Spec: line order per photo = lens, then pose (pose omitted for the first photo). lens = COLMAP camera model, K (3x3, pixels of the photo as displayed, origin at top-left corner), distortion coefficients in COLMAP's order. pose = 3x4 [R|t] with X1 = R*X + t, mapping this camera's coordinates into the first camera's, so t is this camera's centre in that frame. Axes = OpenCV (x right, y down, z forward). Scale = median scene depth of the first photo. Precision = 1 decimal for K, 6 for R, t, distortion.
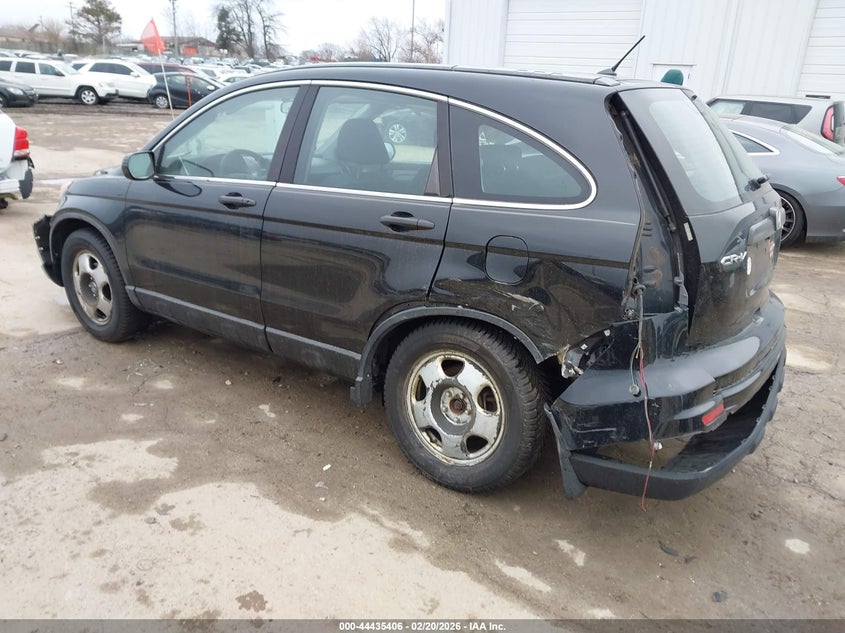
lens RADIAL K [[644.7, 0, 425.4], [0, 644.7, 320.5], [0, 0, 1]] dist [0.006411, -0.003289]
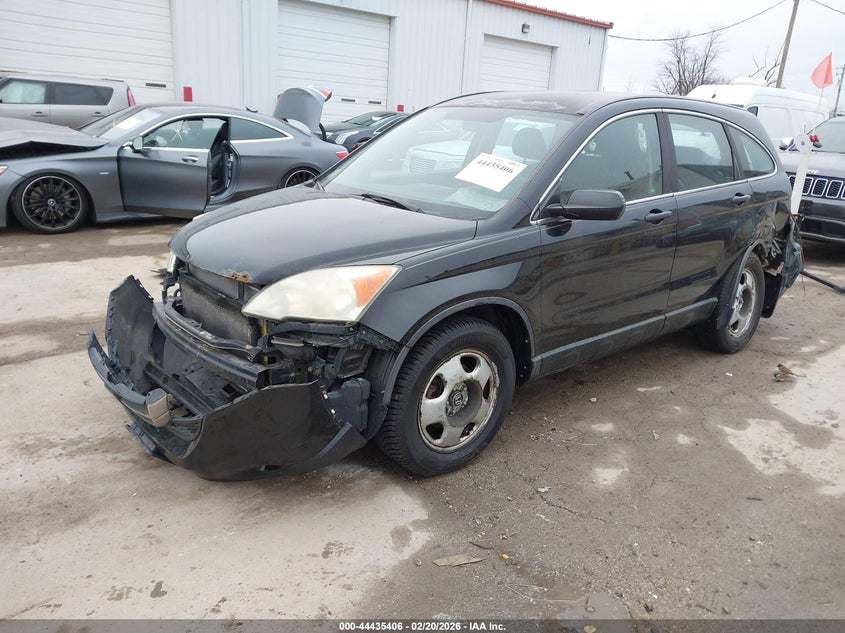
lens RADIAL K [[644.7, 0, 425.4], [0, 644.7, 320.5], [0, 0, 1]] dist [0.006411, -0.003289]
pose [[0.249936, -0.322844, 0.912855, -1.569521], [0.281076, 0.926371, 0.250666, -0.436846], [-0.926568, 0.193930, 0.322277, 1.105193]]
